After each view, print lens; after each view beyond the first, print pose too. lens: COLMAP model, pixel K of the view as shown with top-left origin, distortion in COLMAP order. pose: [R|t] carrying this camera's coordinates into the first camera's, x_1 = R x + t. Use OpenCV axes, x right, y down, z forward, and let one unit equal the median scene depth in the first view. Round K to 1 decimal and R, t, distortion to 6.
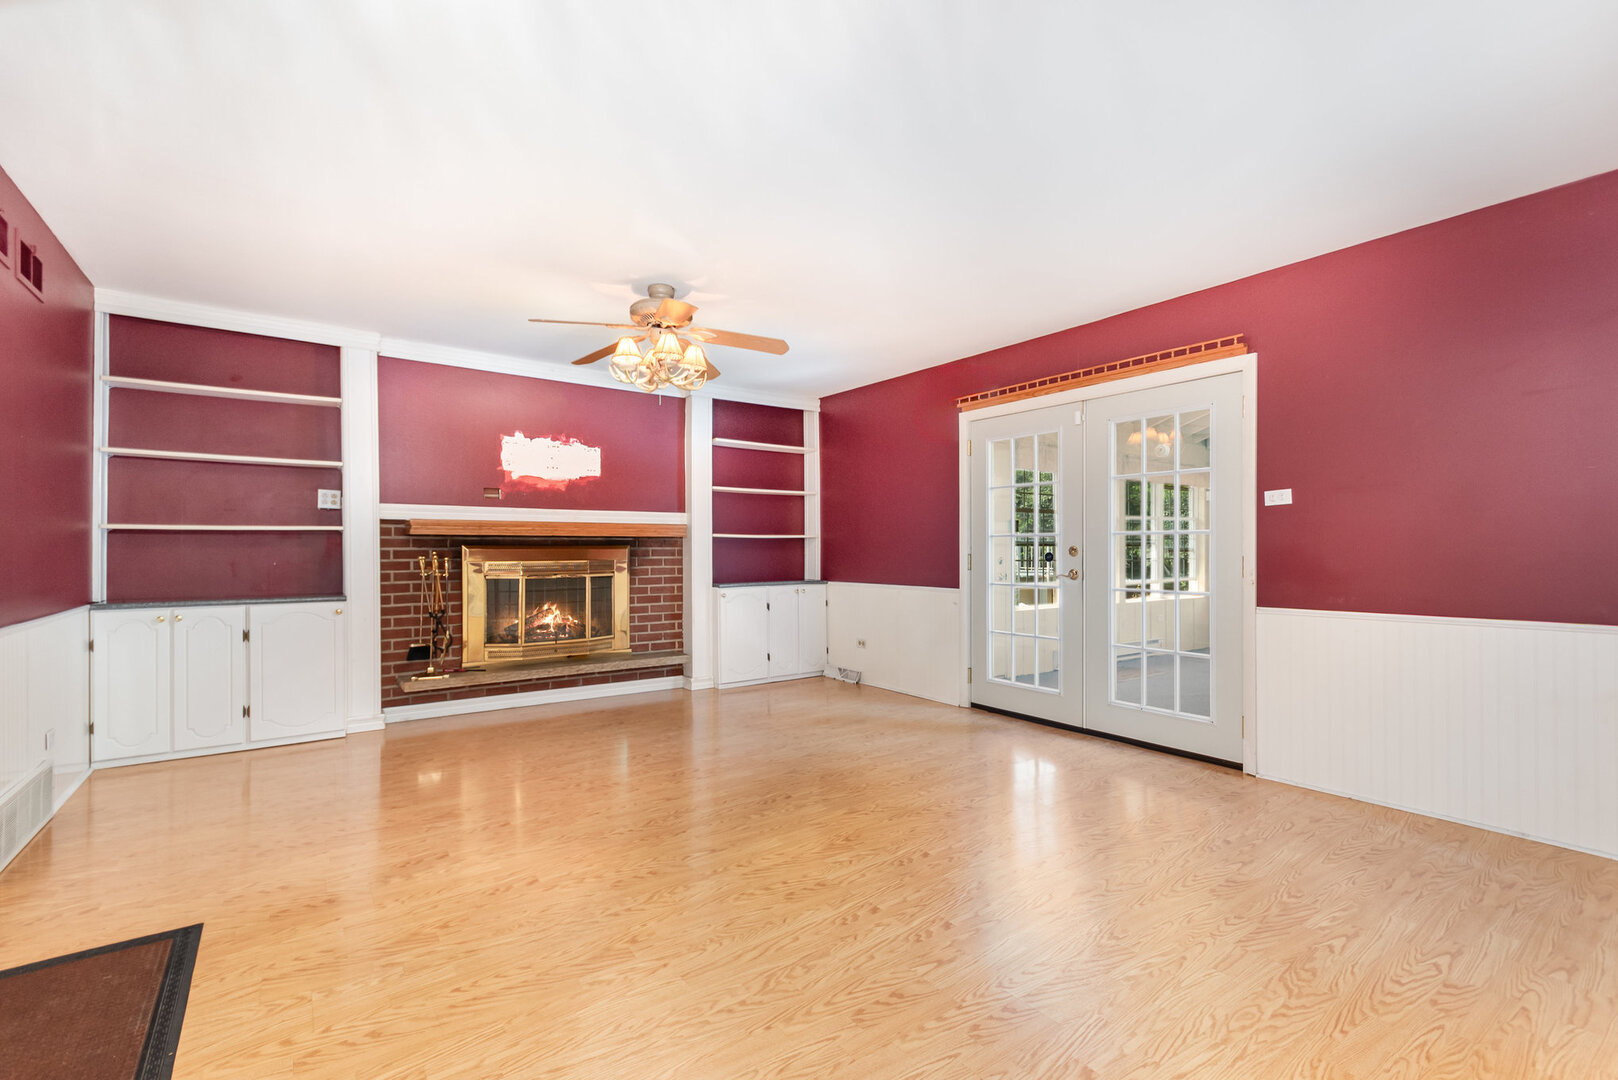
lens RADIAL K [[713.7, 0, 812.1], [0, 713.7, 550.8], [0, 0, 1]] dist [0.002611, -0.000093]
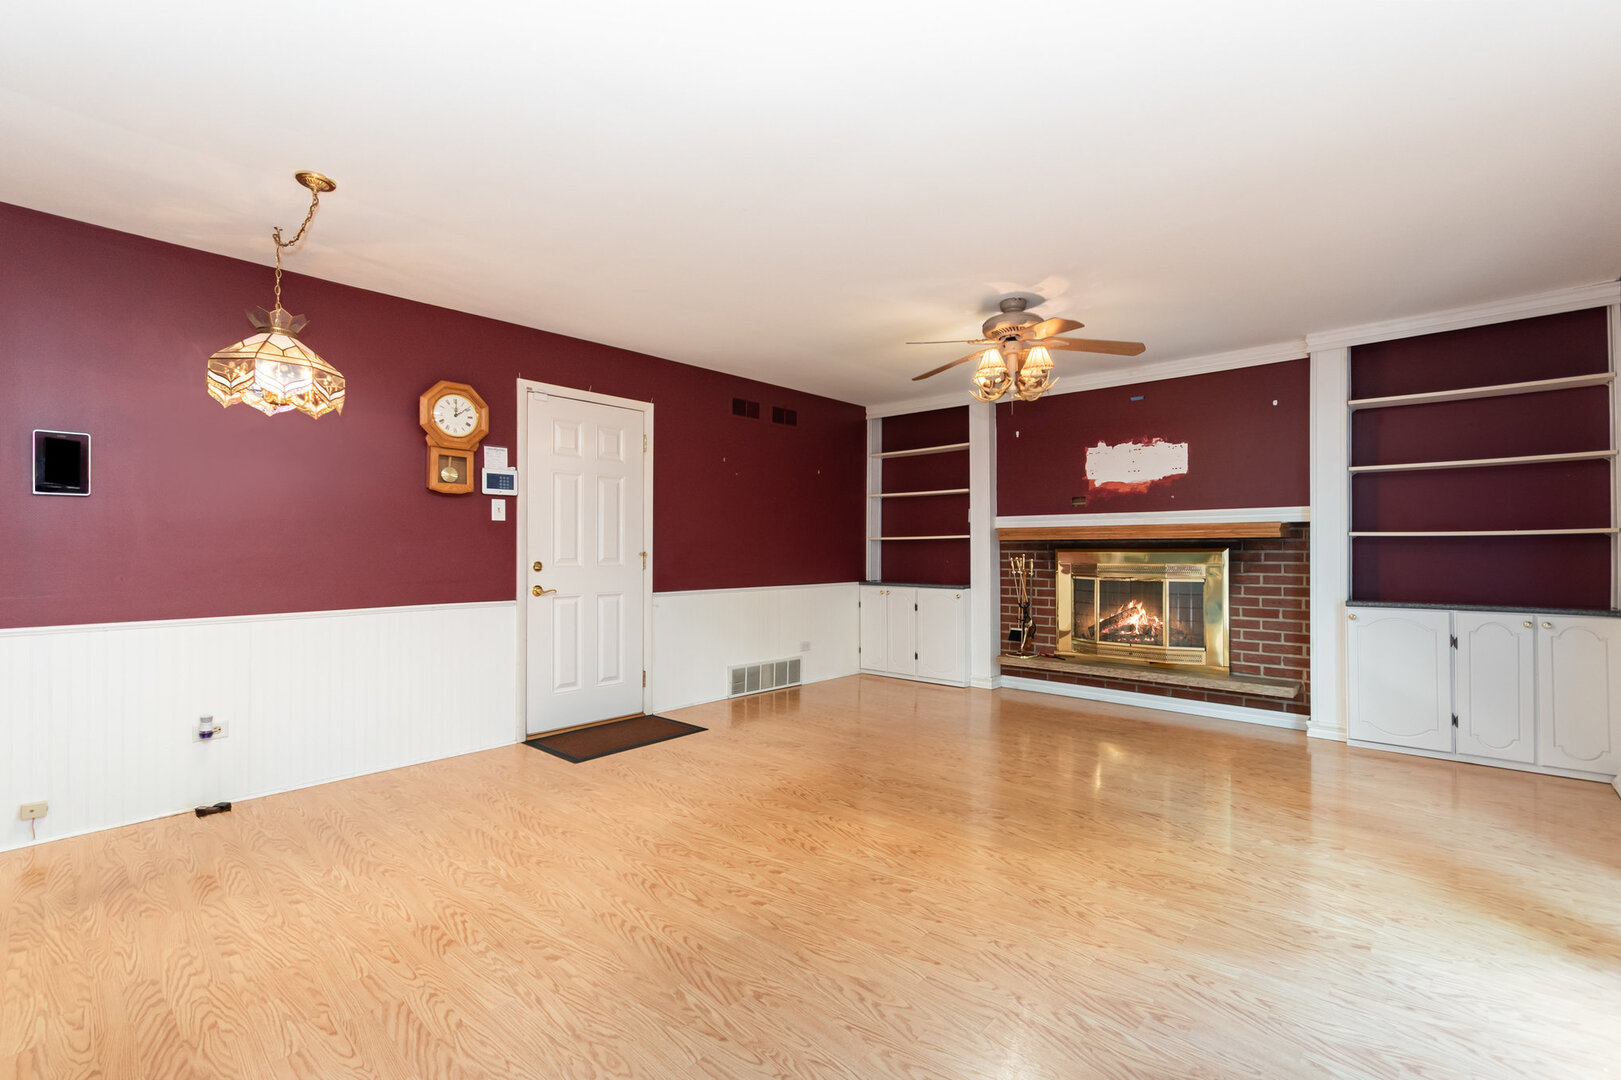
lens RADIAL K [[715.1, 0, 816.8], [0, 715.1, 538.1], [0, 0, 1]] dist [0.002611, -0.000093]
pose [[0.210907, -0.015000, -0.977391, 0.569597], [-0.002716, 0.999869, -0.015931, -0.005104], [0.977502, 0.006015, 0.210839, 0.381326]]
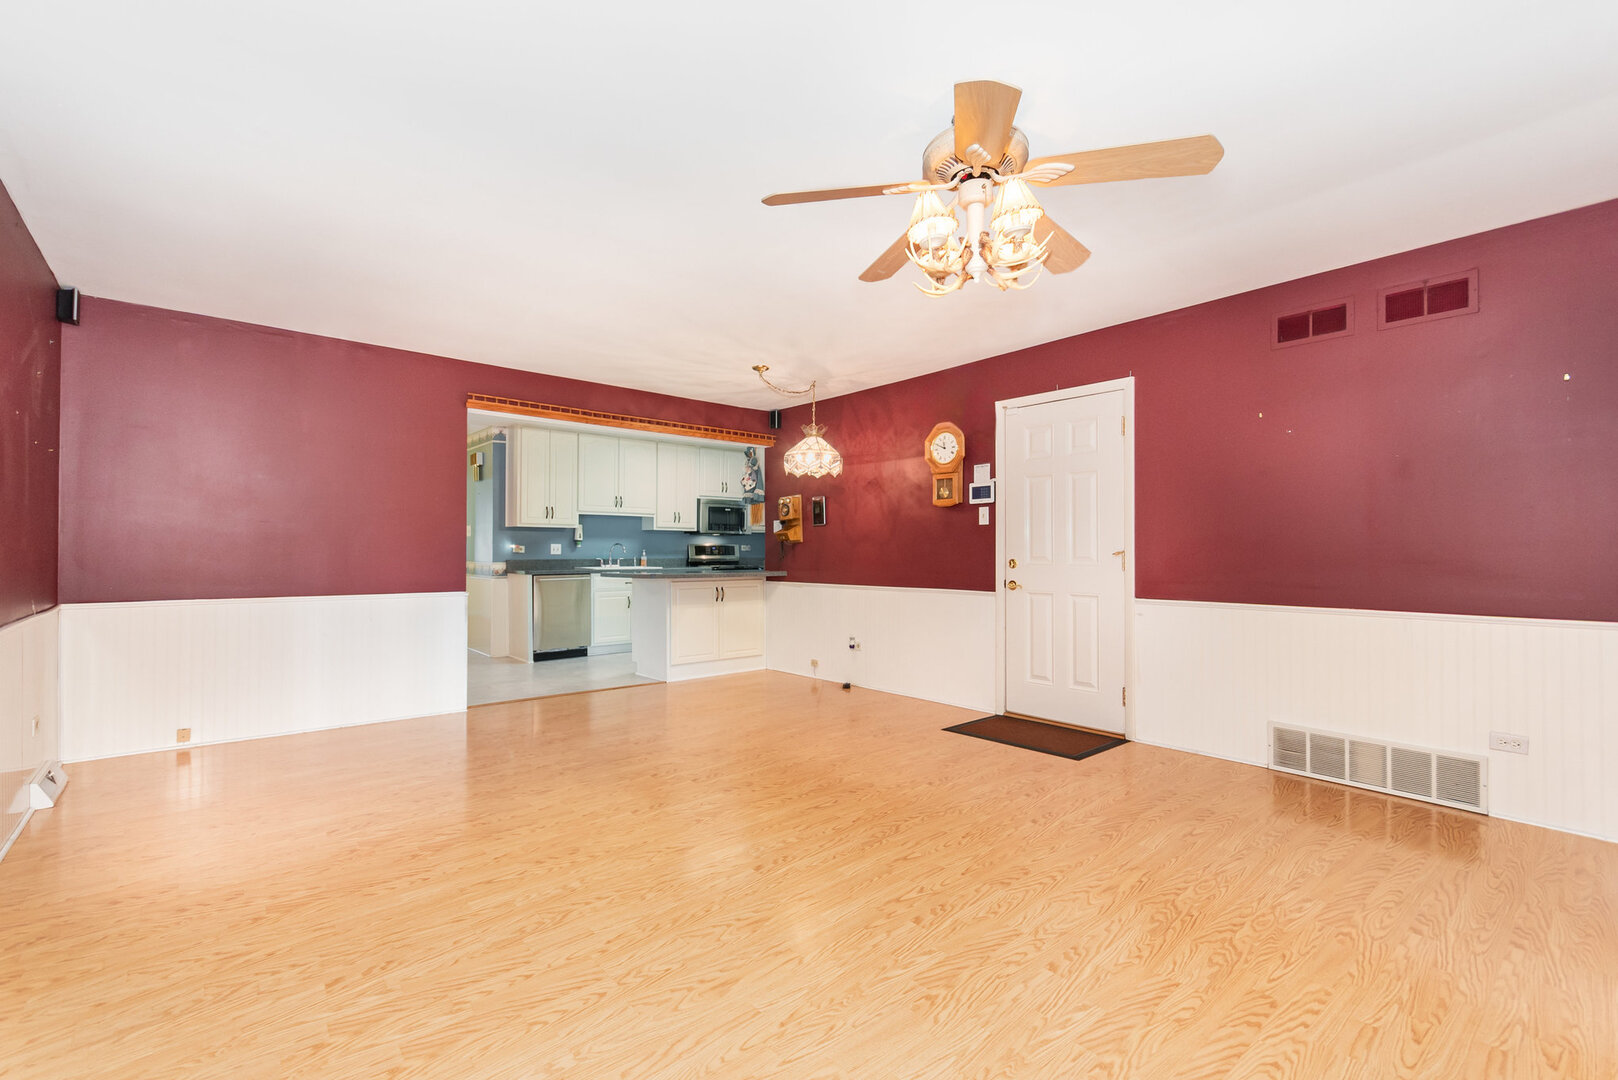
lens RADIAL K [[713.7, 0, 801.8], [0, 713.7, 543.4], [0, 0, 1]] dist [0.002611, -0.000093]
pose [[-0.997547, 0.000353, -0.069997, -0.017549], [0.000934, 0.999965, -0.008260, -0.003163], [0.069992, -0.008305, -0.997513, 1.208749]]
